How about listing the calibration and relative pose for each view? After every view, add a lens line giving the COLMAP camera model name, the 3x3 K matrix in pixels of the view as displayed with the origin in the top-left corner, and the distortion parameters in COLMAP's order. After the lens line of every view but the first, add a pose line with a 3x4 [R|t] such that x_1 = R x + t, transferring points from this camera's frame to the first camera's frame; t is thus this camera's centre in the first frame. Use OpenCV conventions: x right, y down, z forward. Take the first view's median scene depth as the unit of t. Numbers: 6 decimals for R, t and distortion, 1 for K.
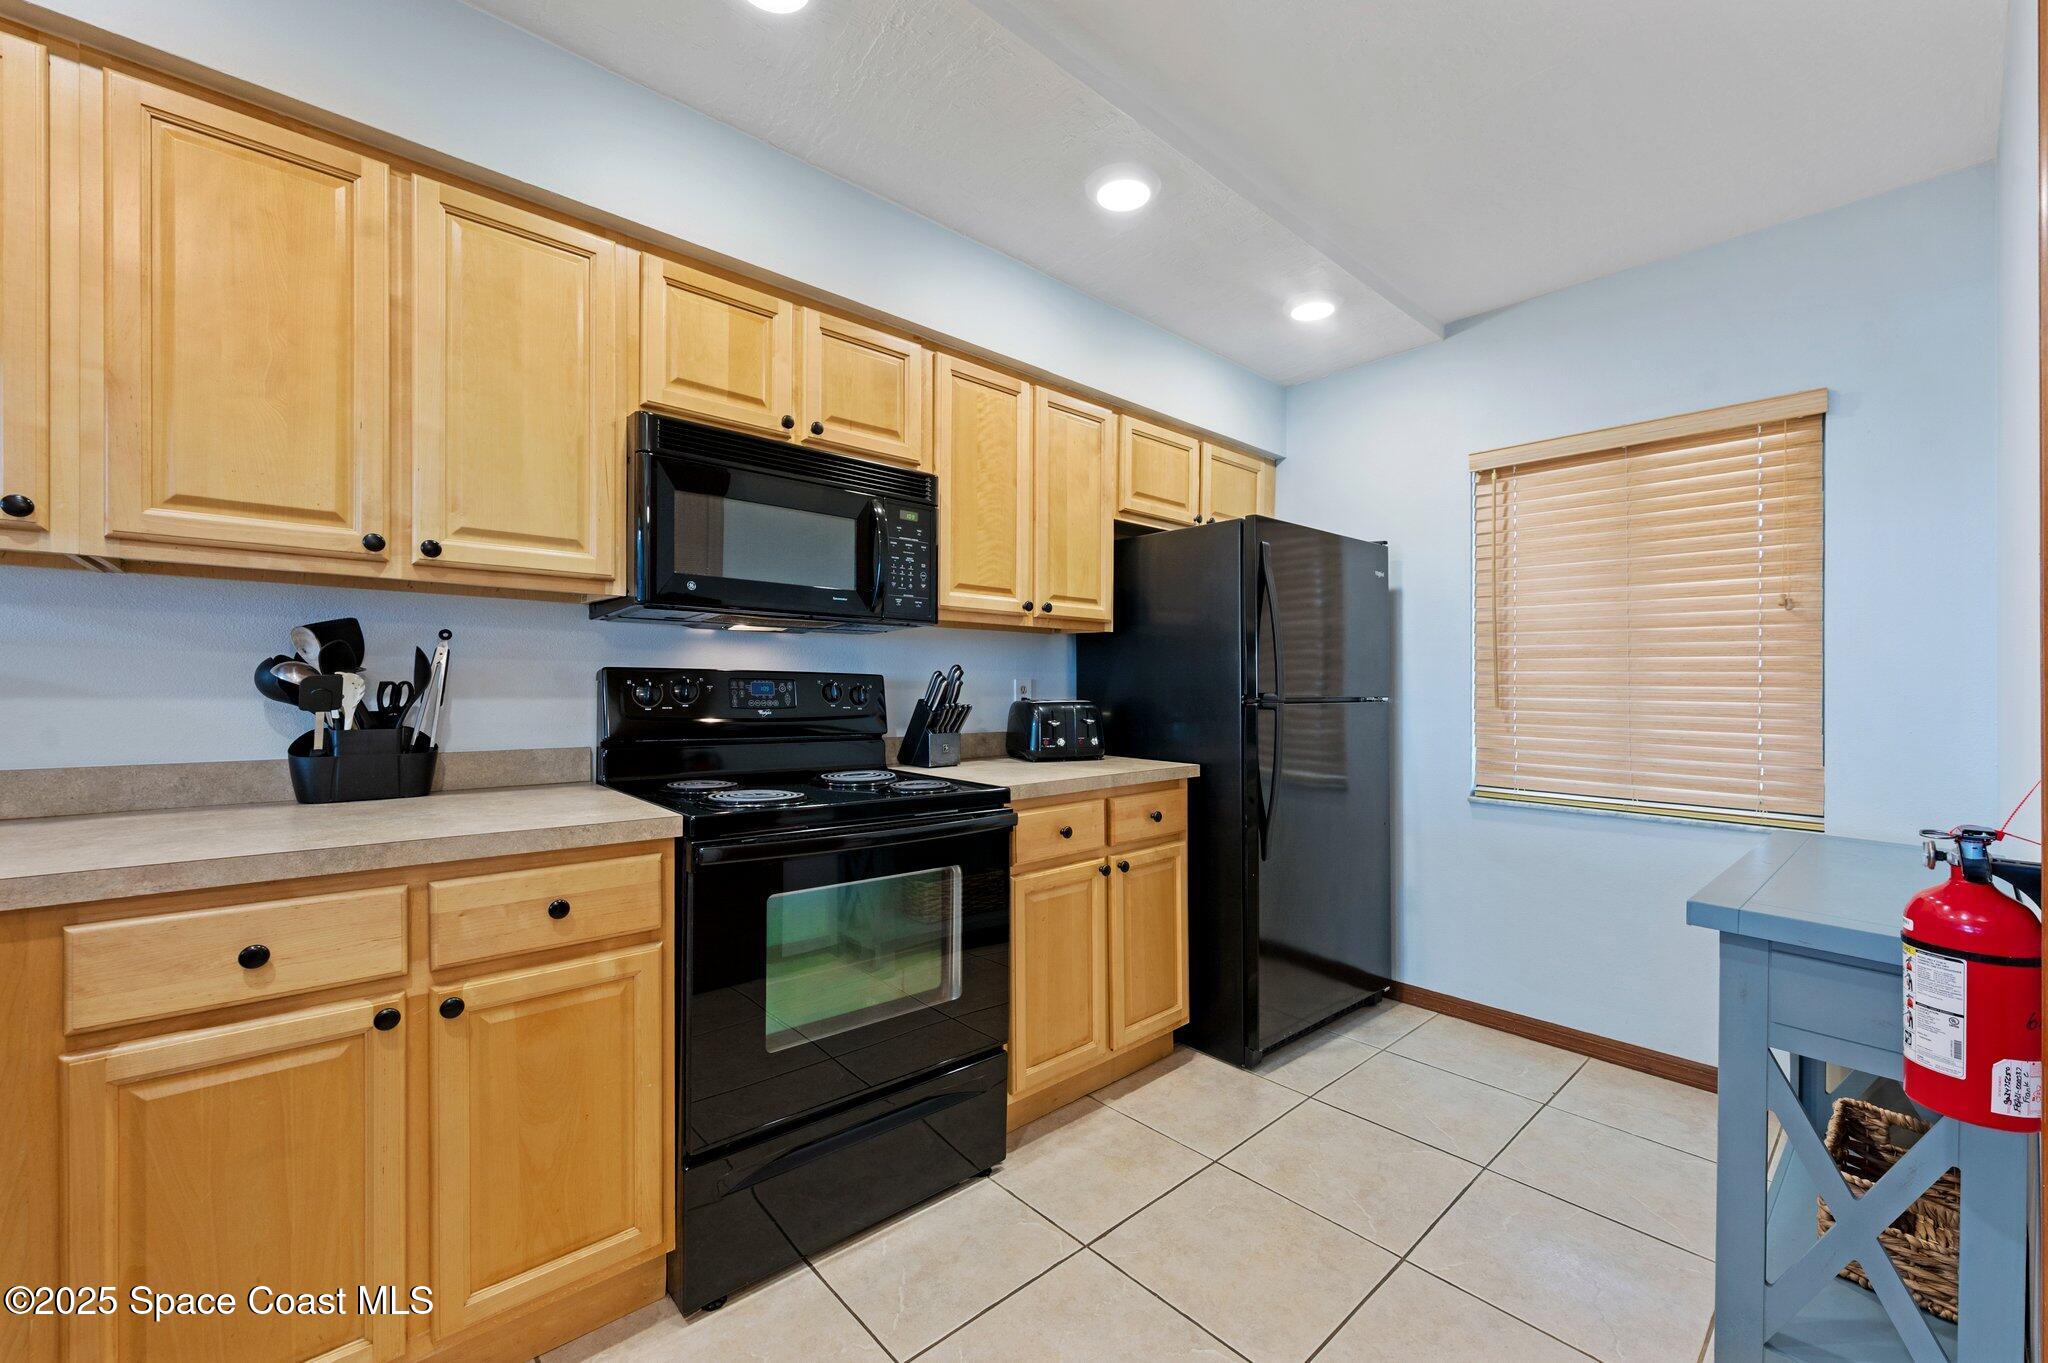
lens RADIAL K [[829.4, 0, 1023.2], [0, 829.4, 691.1], [0, 0, 1]] dist [-0.002988, 0.000160]
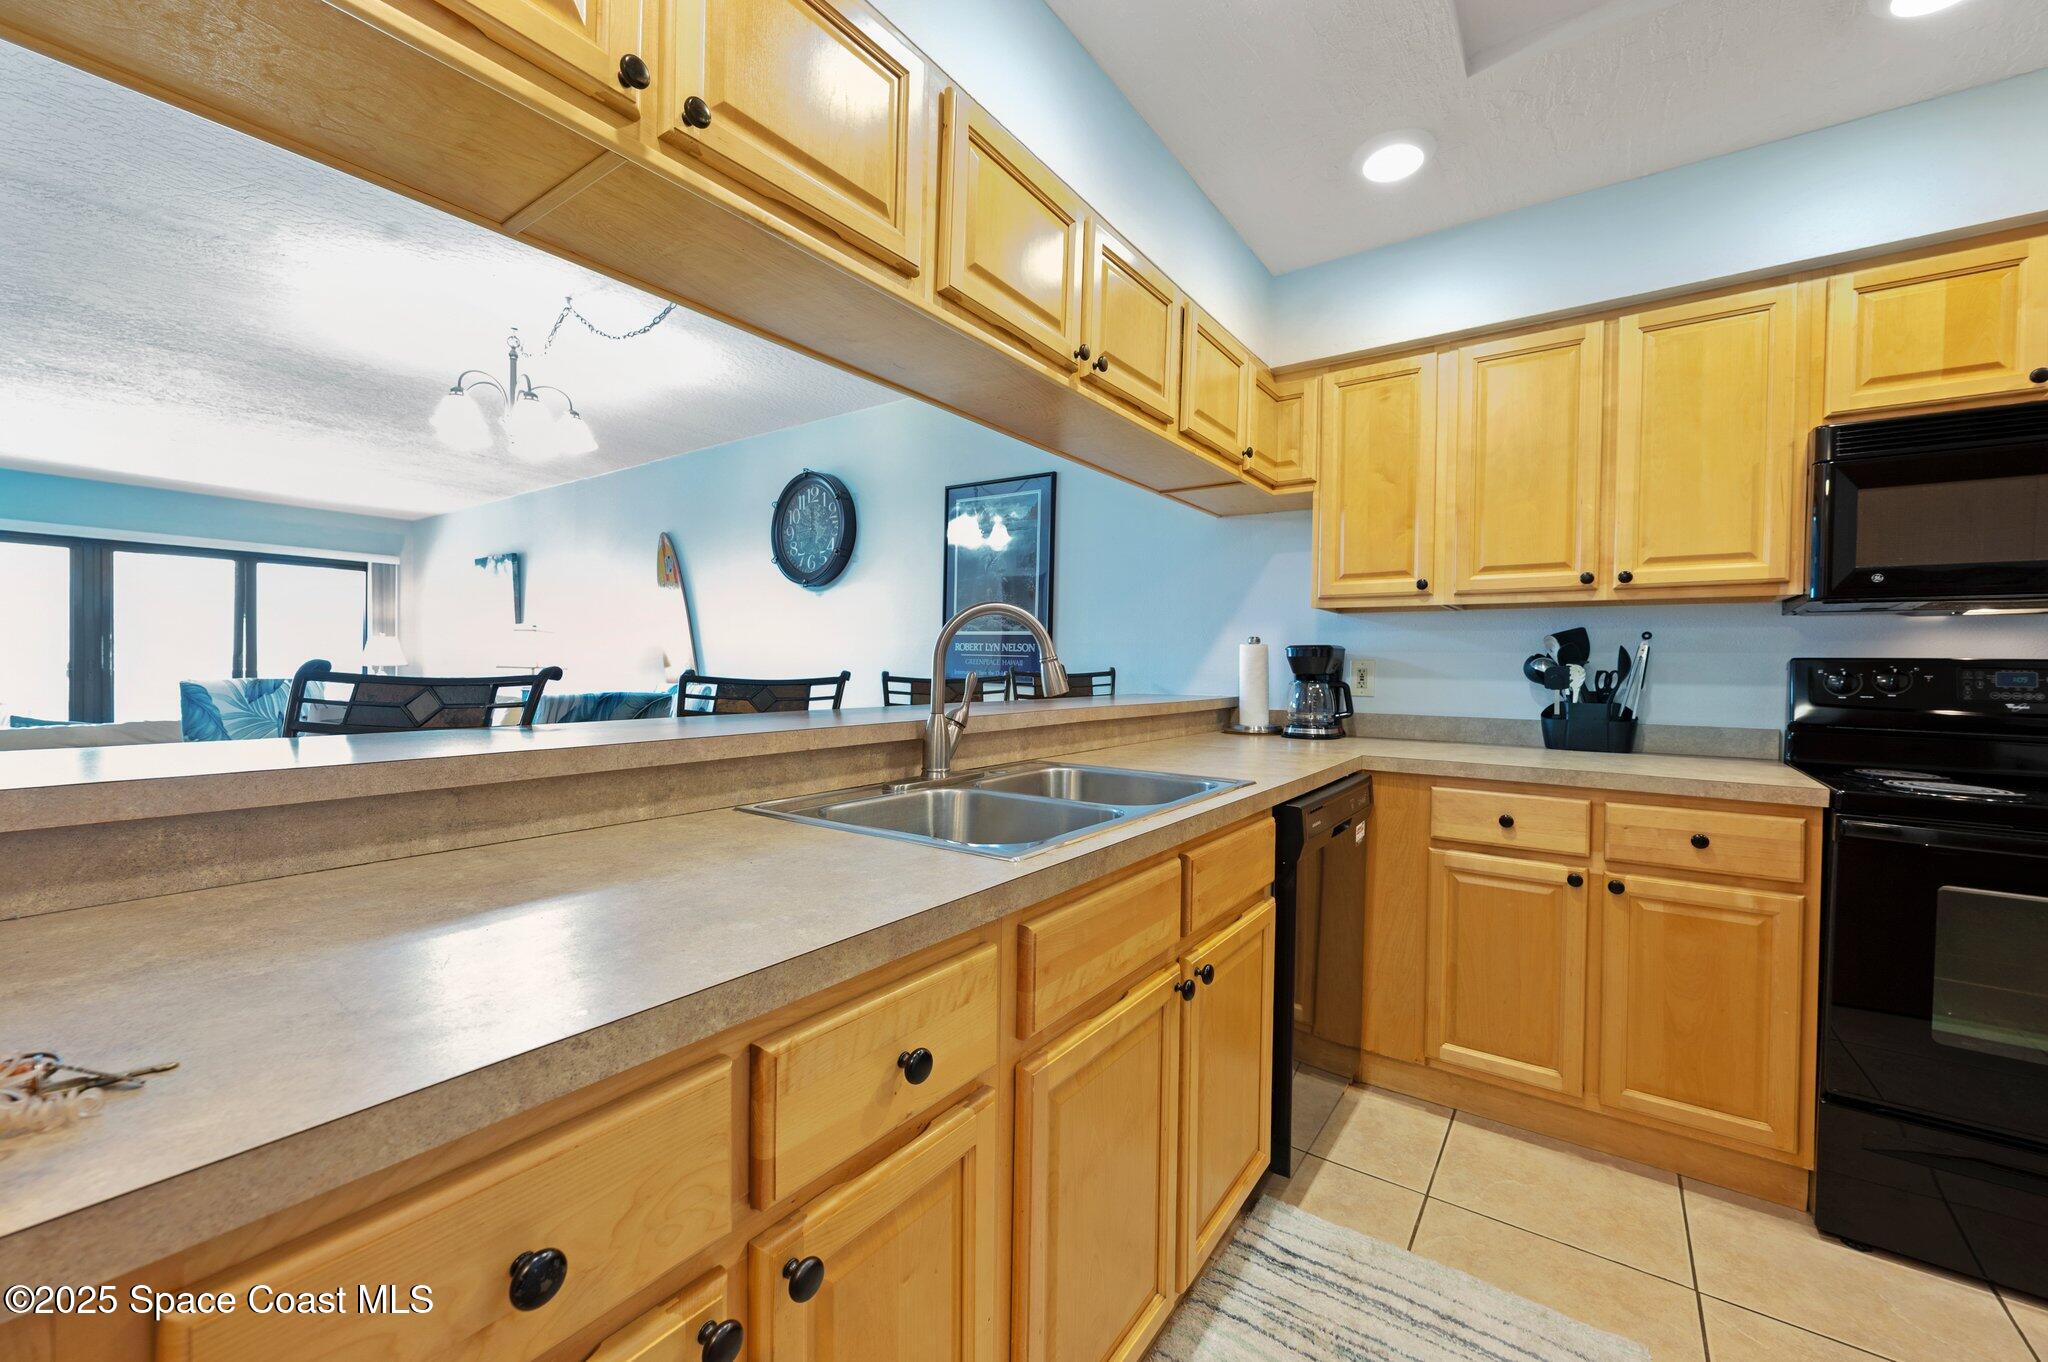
lens RADIAL K [[829.4, 0, 1037.6], [0, 829.4, 685.0], [0, 0, 1]] dist [-0.002988, 0.000160]
pose [[0.234159, 0.014567, -0.972089, 0.426787], [-0.015283, 0.999819, 0.011301, 0.013043], [0.972078, 0.012210, 0.234339, -0.309189]]
